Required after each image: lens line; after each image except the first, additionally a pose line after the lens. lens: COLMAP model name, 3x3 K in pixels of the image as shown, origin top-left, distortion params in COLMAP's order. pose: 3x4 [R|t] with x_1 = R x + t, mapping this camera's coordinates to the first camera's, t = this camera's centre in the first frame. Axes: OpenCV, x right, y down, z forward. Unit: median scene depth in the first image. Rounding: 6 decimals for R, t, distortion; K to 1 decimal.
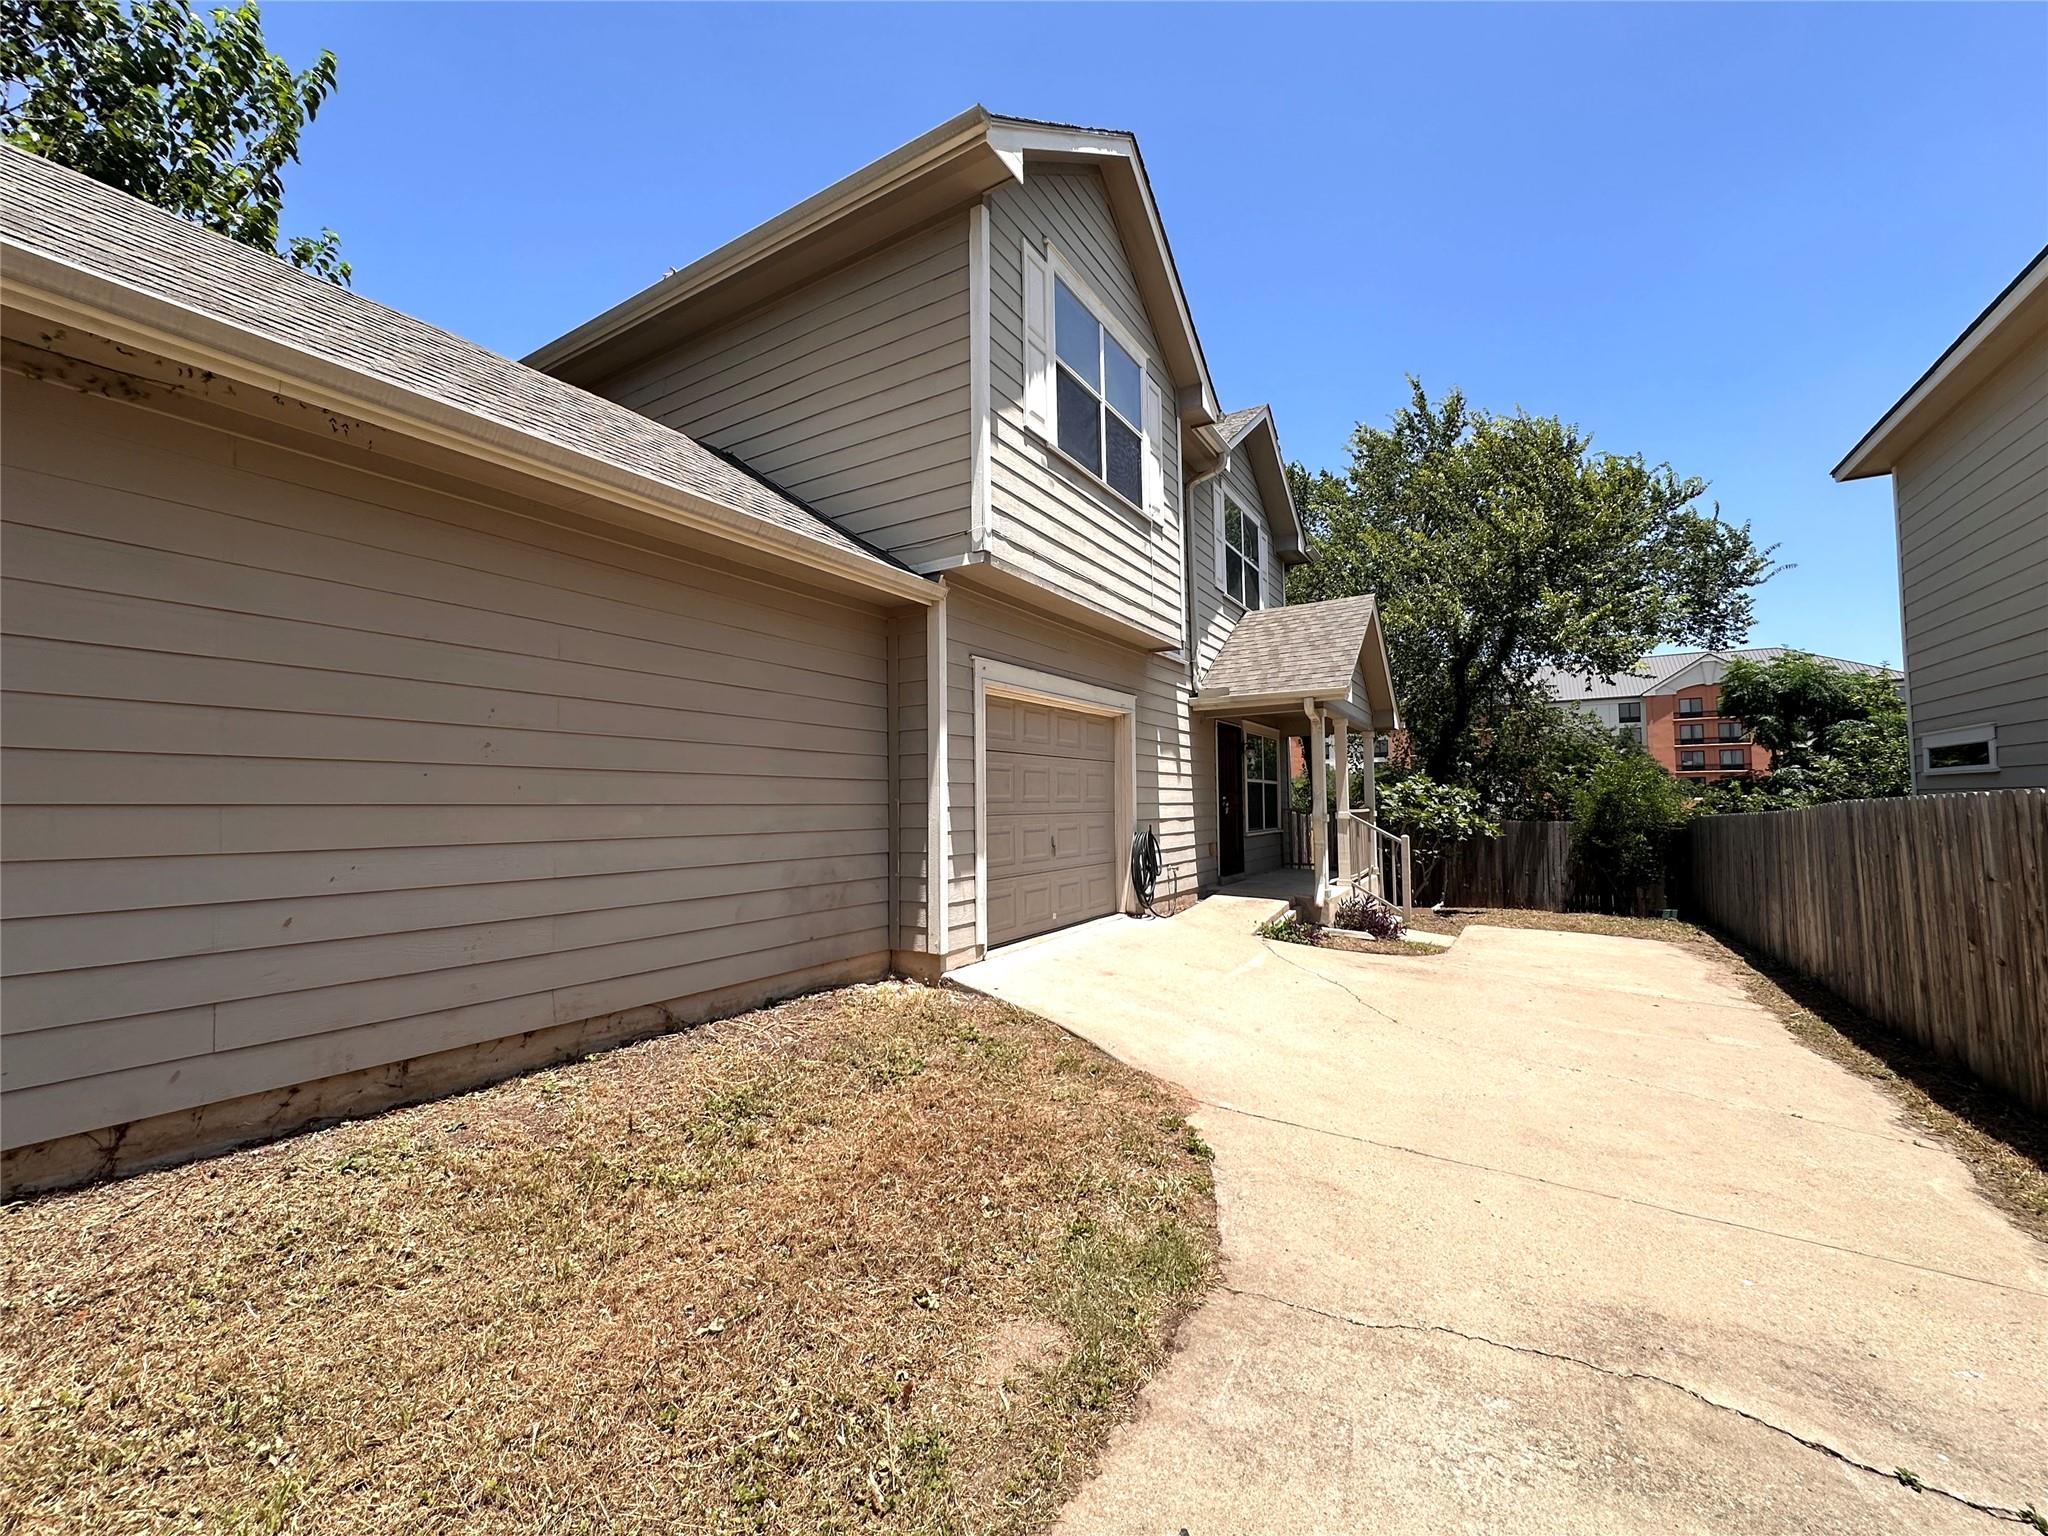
lens RADIAL K [[815.4, 0, 1022.2], [0, 815.4, 754.1], [0, 0, 1]] dist [-0.001825, -0.000082]
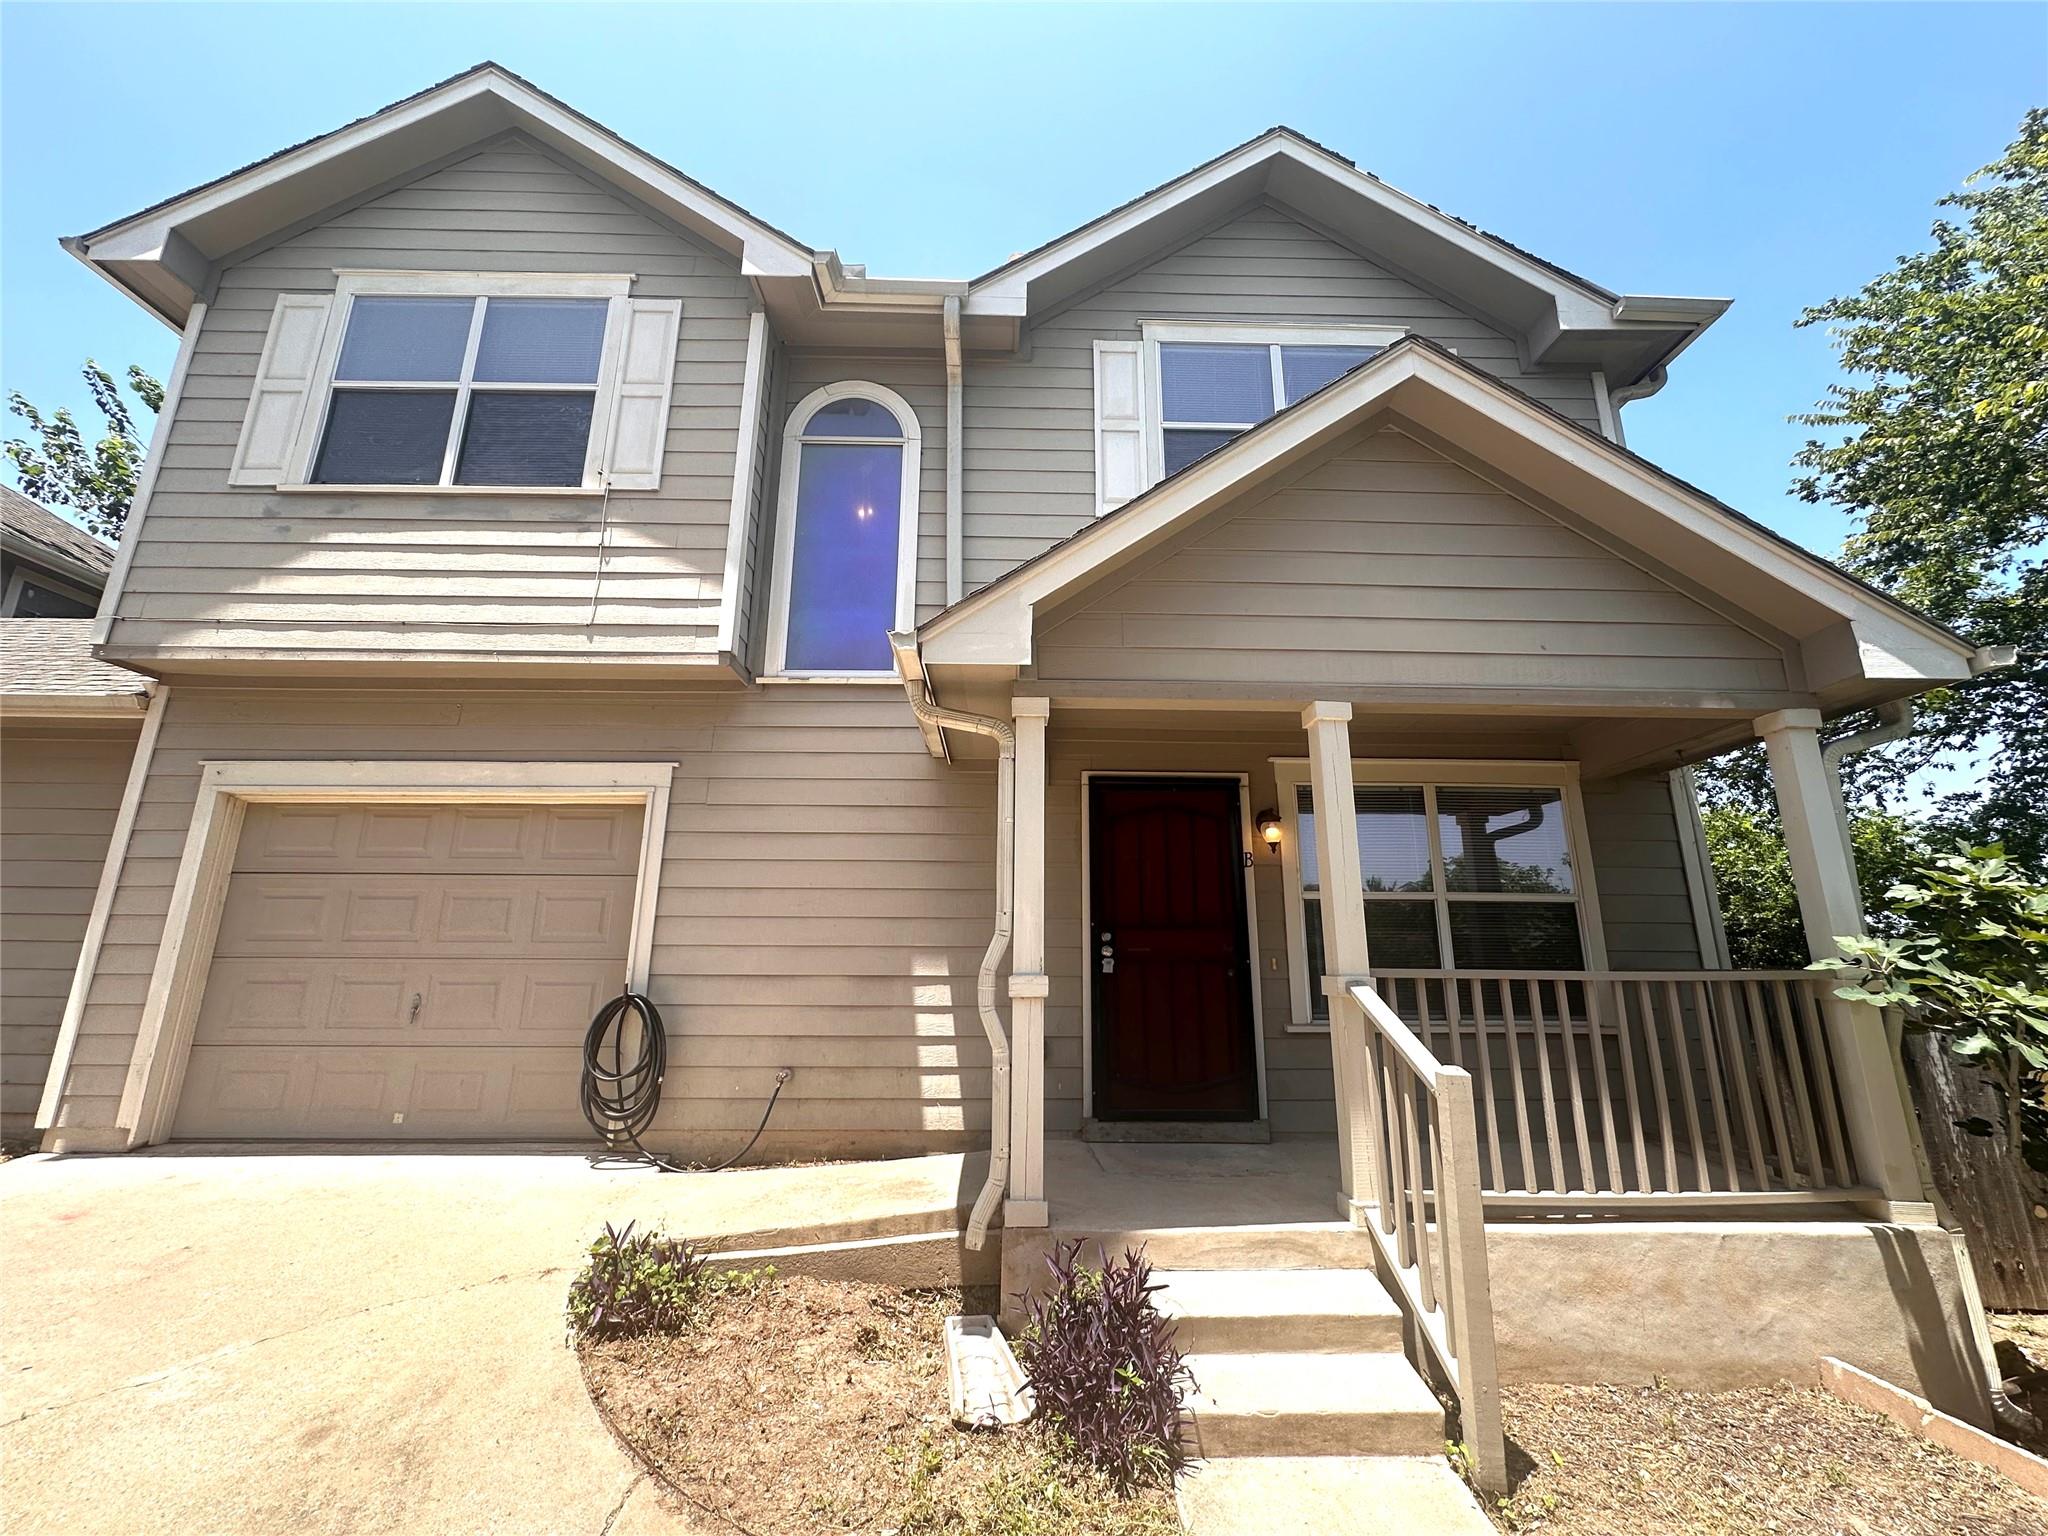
lens RADIAL K [[815.4, 0, 1025.0], [0, 815.4, 764.5], [0, 0, 1]] dist [-0.001825, -0.000082]
pose [[0.532532, -0.189419, -0.824943, 0.908288], [0.035109, 0.978742, -0.202069, 0.069876], [0.845681, 0.078645, 0.527862, 1.059130]]
